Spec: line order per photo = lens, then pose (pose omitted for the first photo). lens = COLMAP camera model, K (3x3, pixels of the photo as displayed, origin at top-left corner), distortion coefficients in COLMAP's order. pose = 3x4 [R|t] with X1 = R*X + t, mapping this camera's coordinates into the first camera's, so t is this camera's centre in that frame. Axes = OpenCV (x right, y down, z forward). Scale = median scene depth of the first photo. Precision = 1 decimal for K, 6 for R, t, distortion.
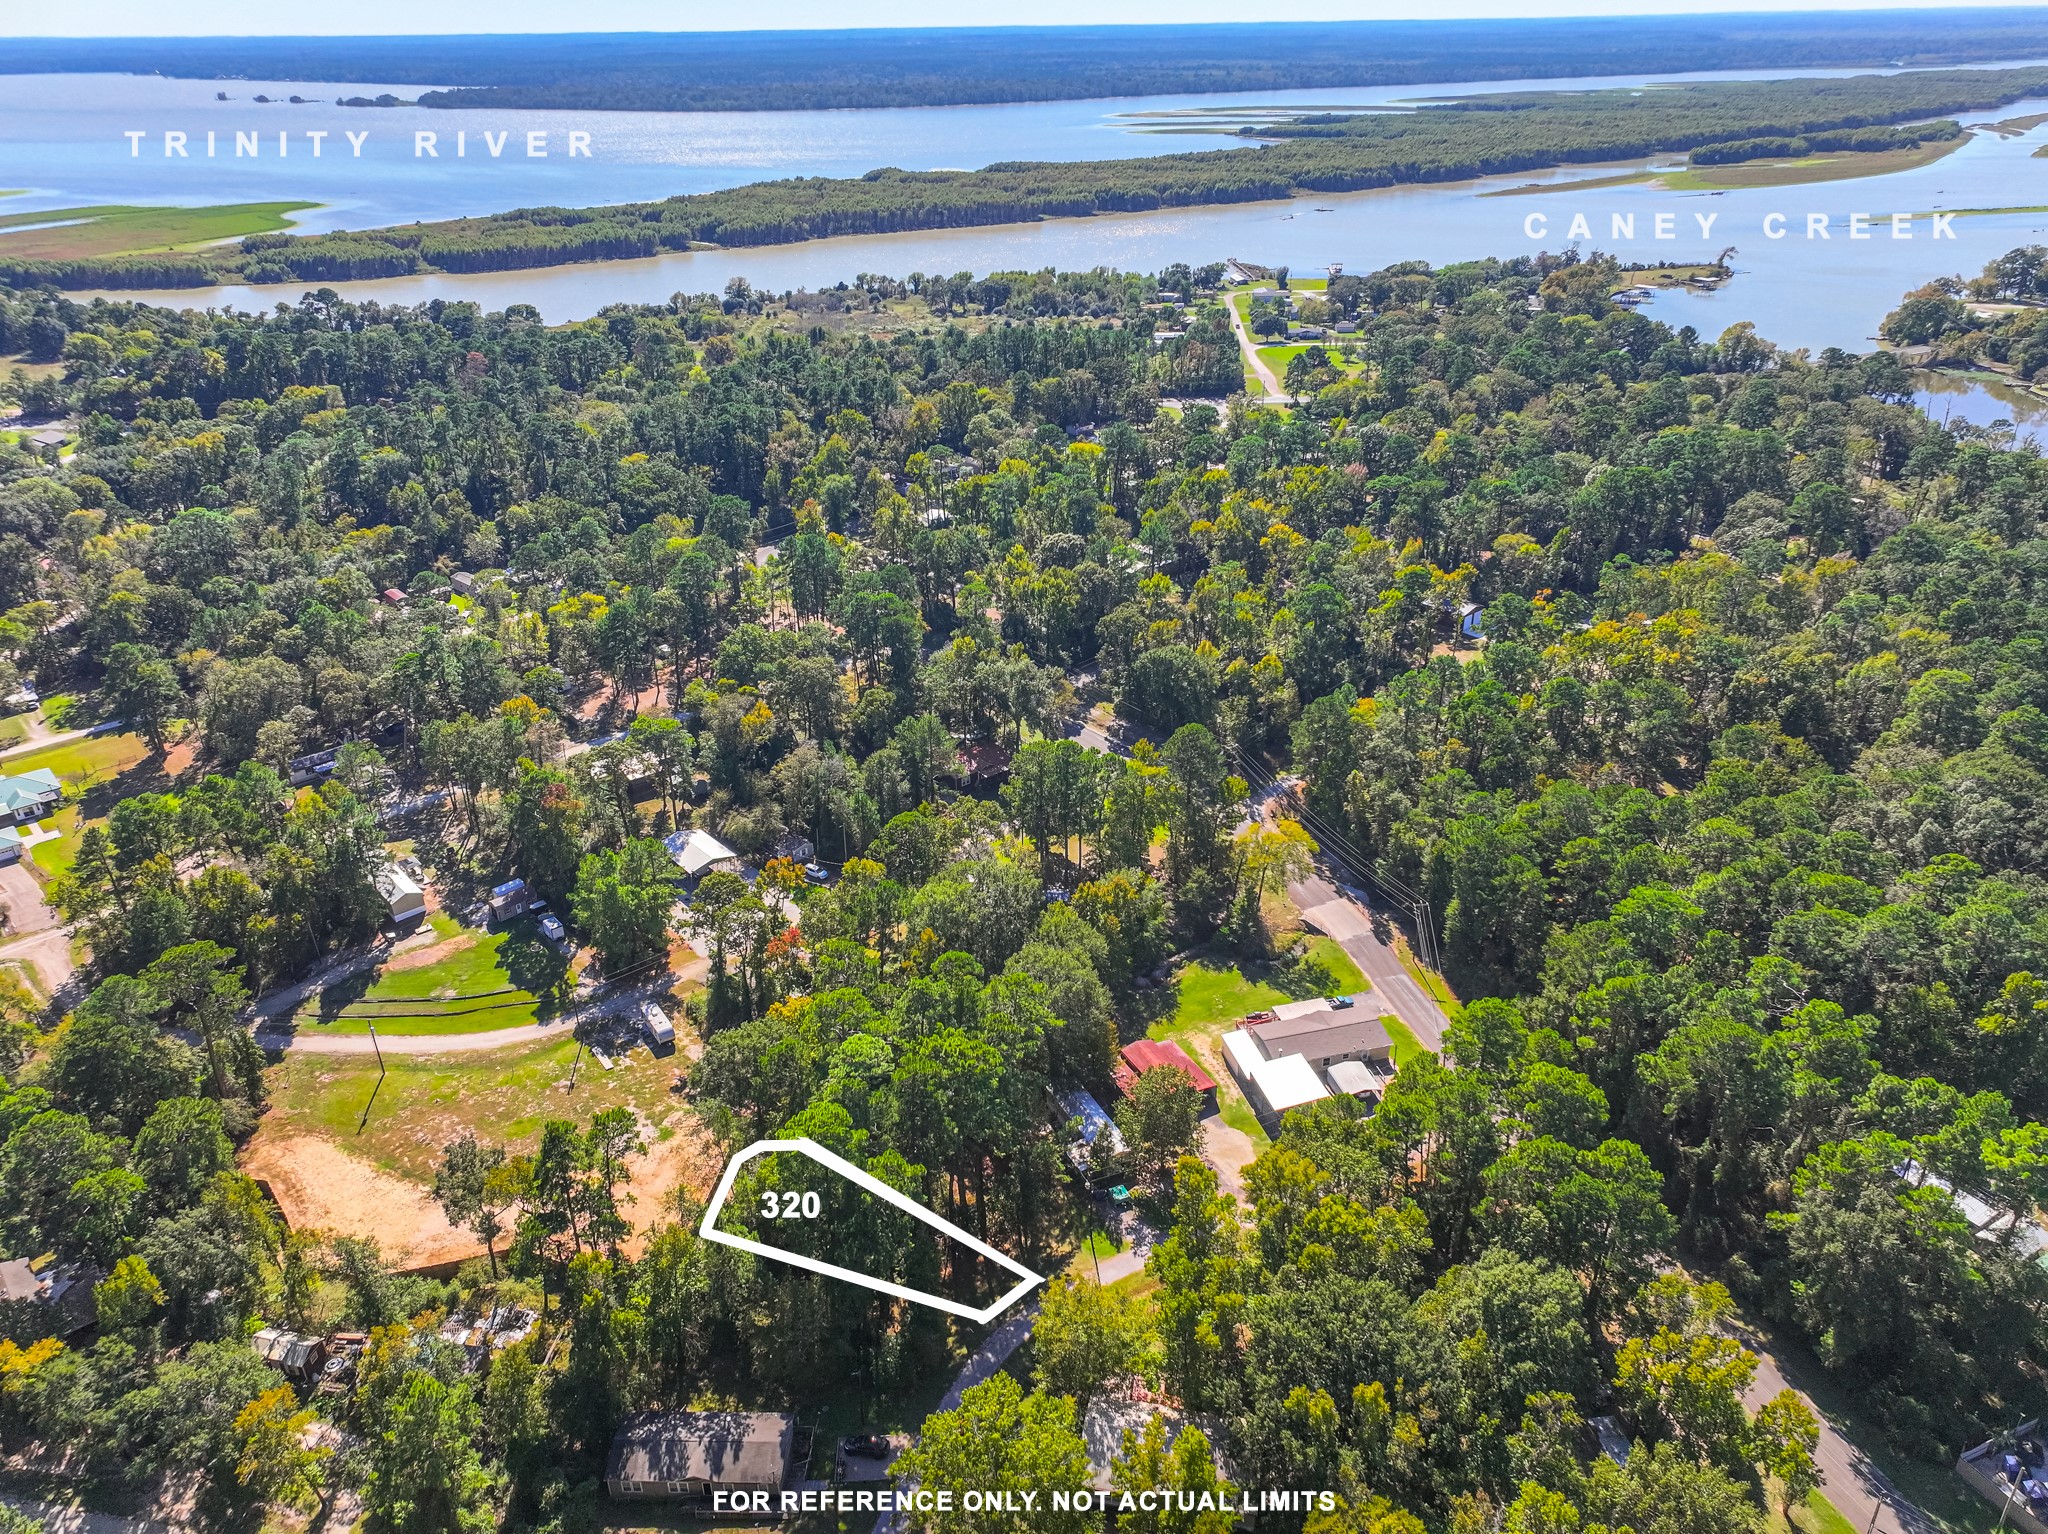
lens RADIAL K [[1437.8, 0, 1029.8], [0, 1437.8, 768.6], [0, 0, 1]] dist [-0.005001, 0.022884]
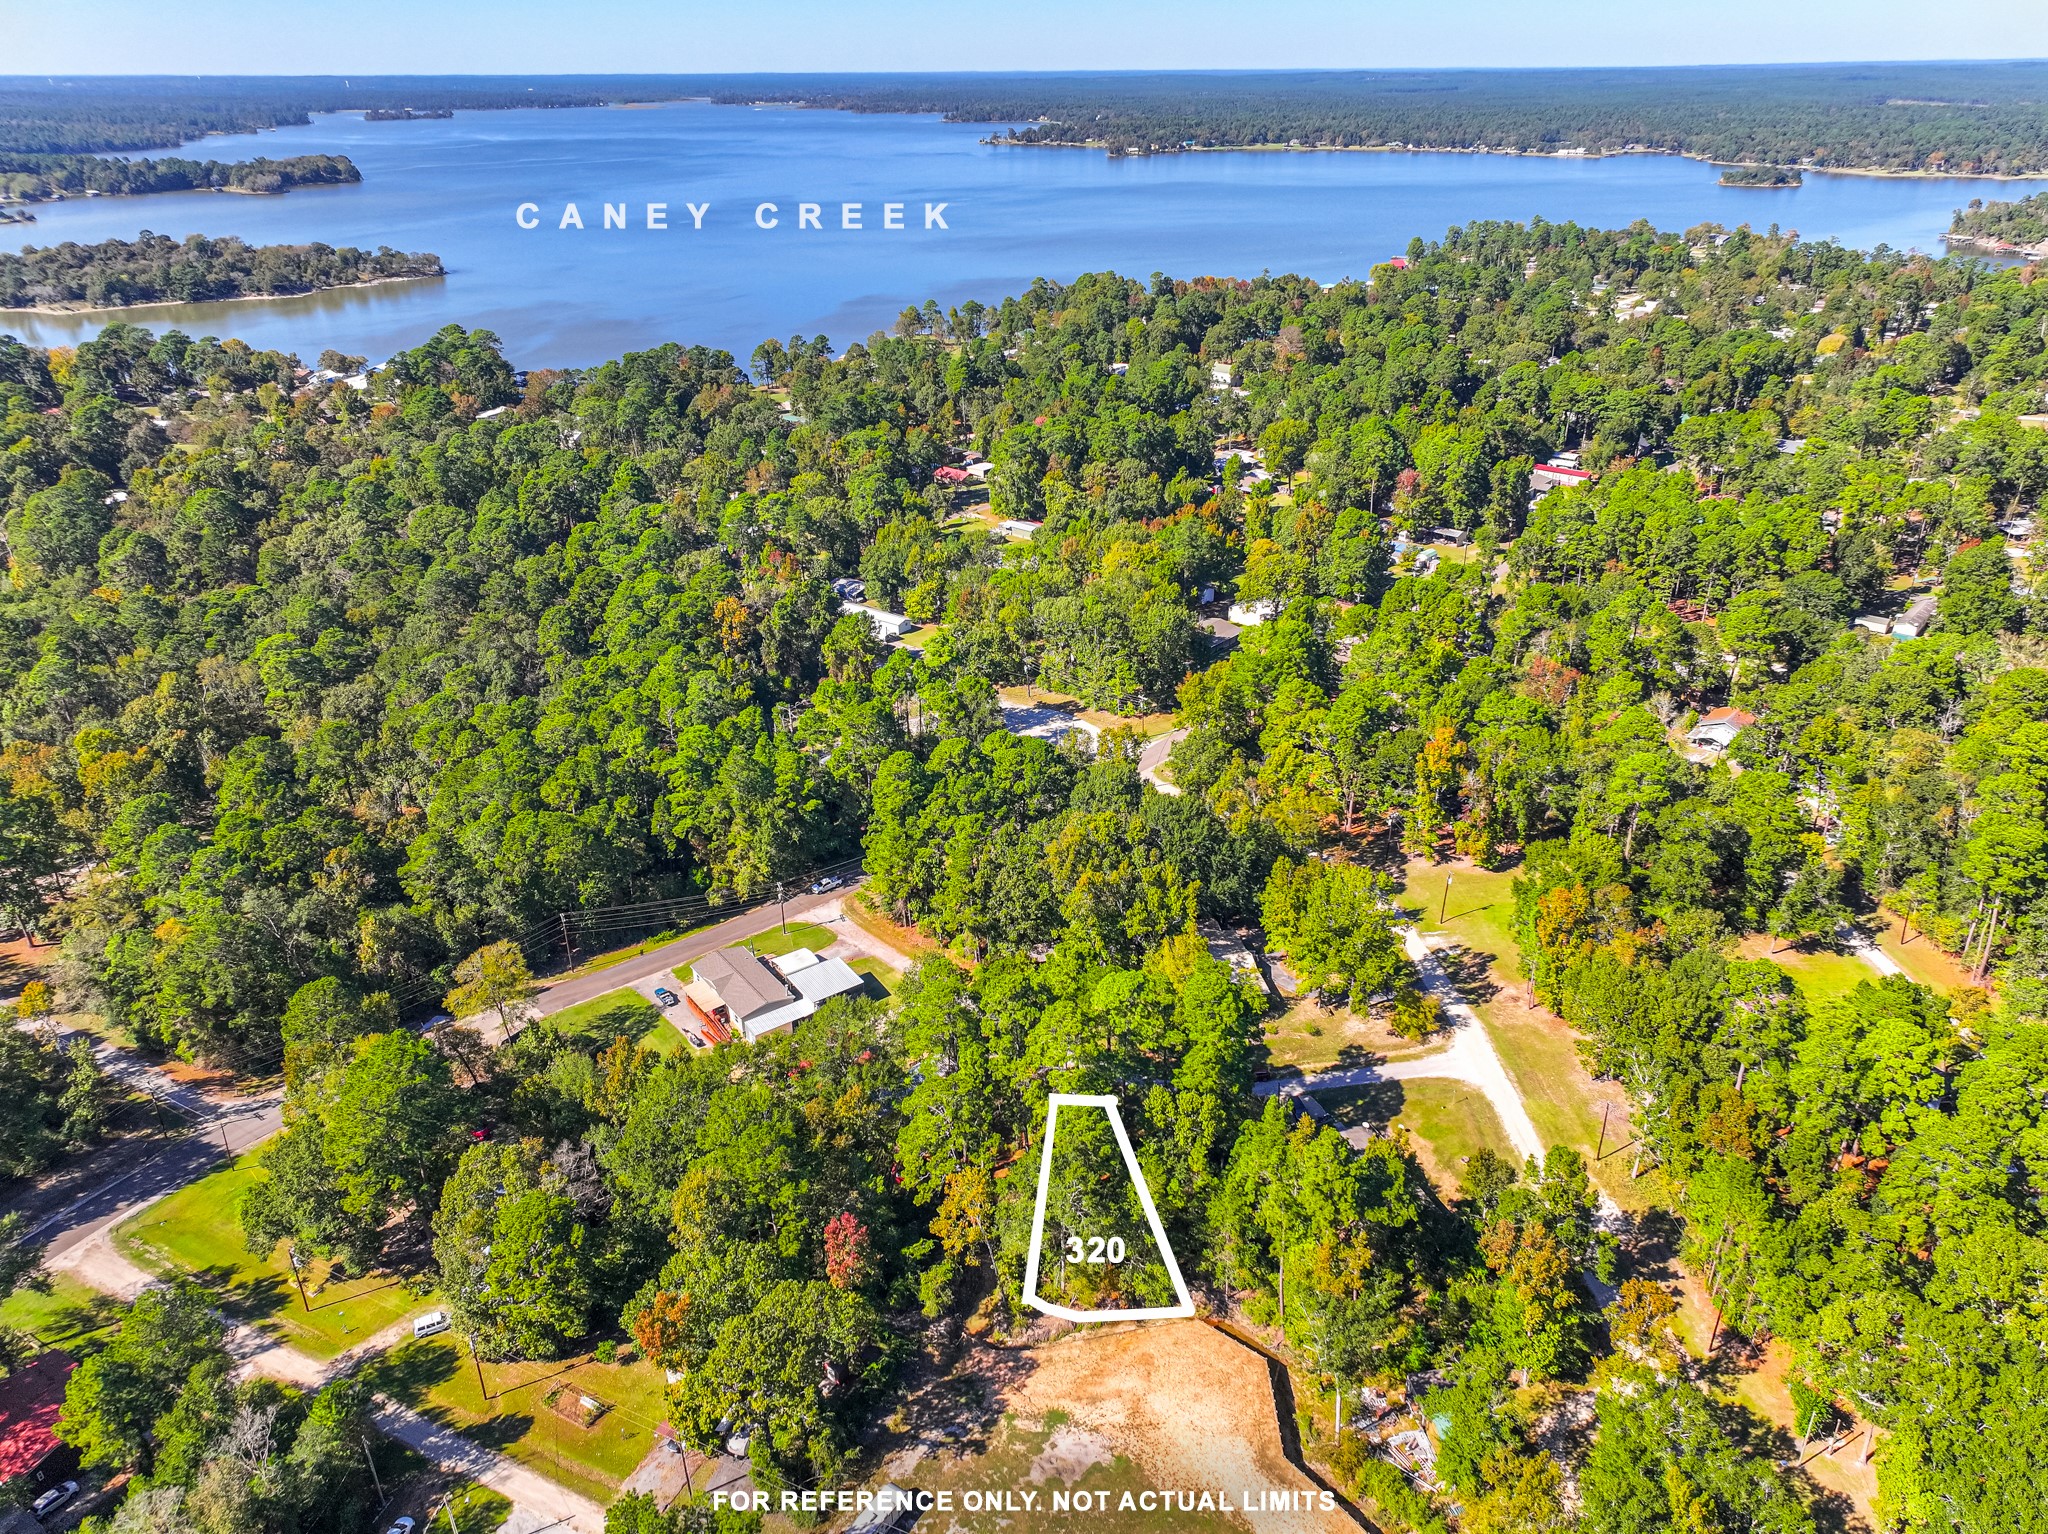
lens RADIAL K [[1437.8, 0, 1029.8], [0, 1437.8, 768.6], [0, 0, 1]] dist [-0.005001, 0.022884]
pose [[-0.368238, -0.411790, 0.833565, -0.656880], [0.428030, 0.720813, 0.545177, -0.387834], [-0.825343, 0.557546, -0.089172, 0.751159]]
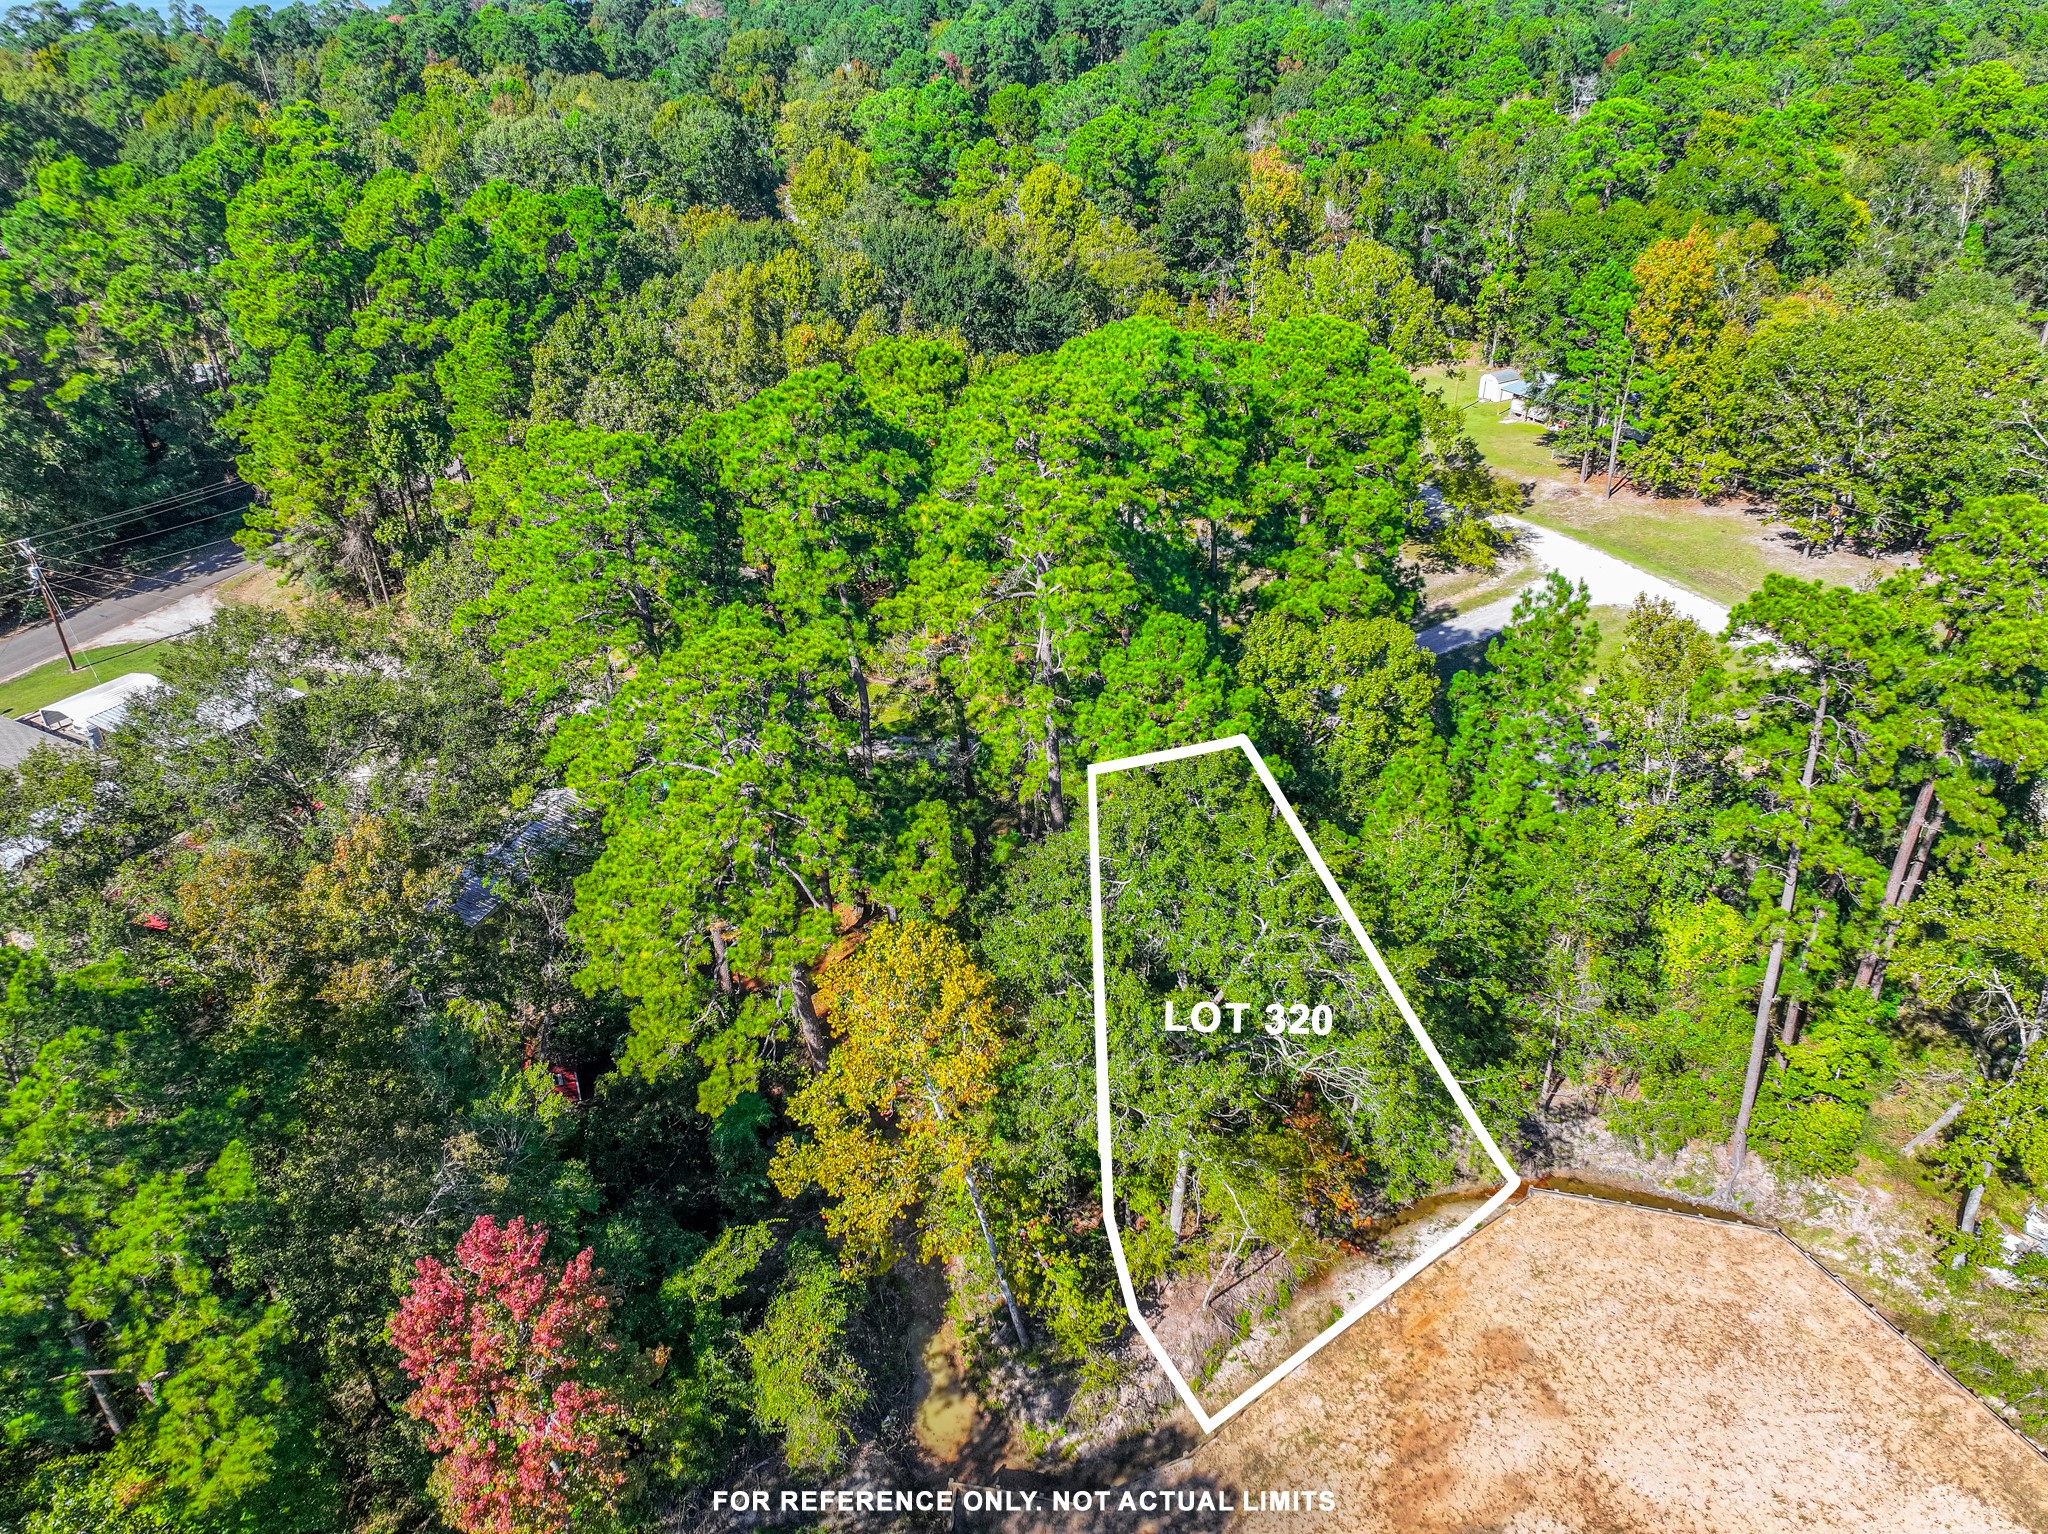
lens RADIAL K [[1437.8, 0, 1029.8], [0, 1437.8, 768.6], [0, 0, 1]] dist [-0.005001, 0.022884]
pose [[-0.724285, -0.343603, 0.597785, -0.254077], [0.319567, 0.600956, 0.732618, -0.016525], [-0.610972, 0.721657, -0.325459, 0.860153]]
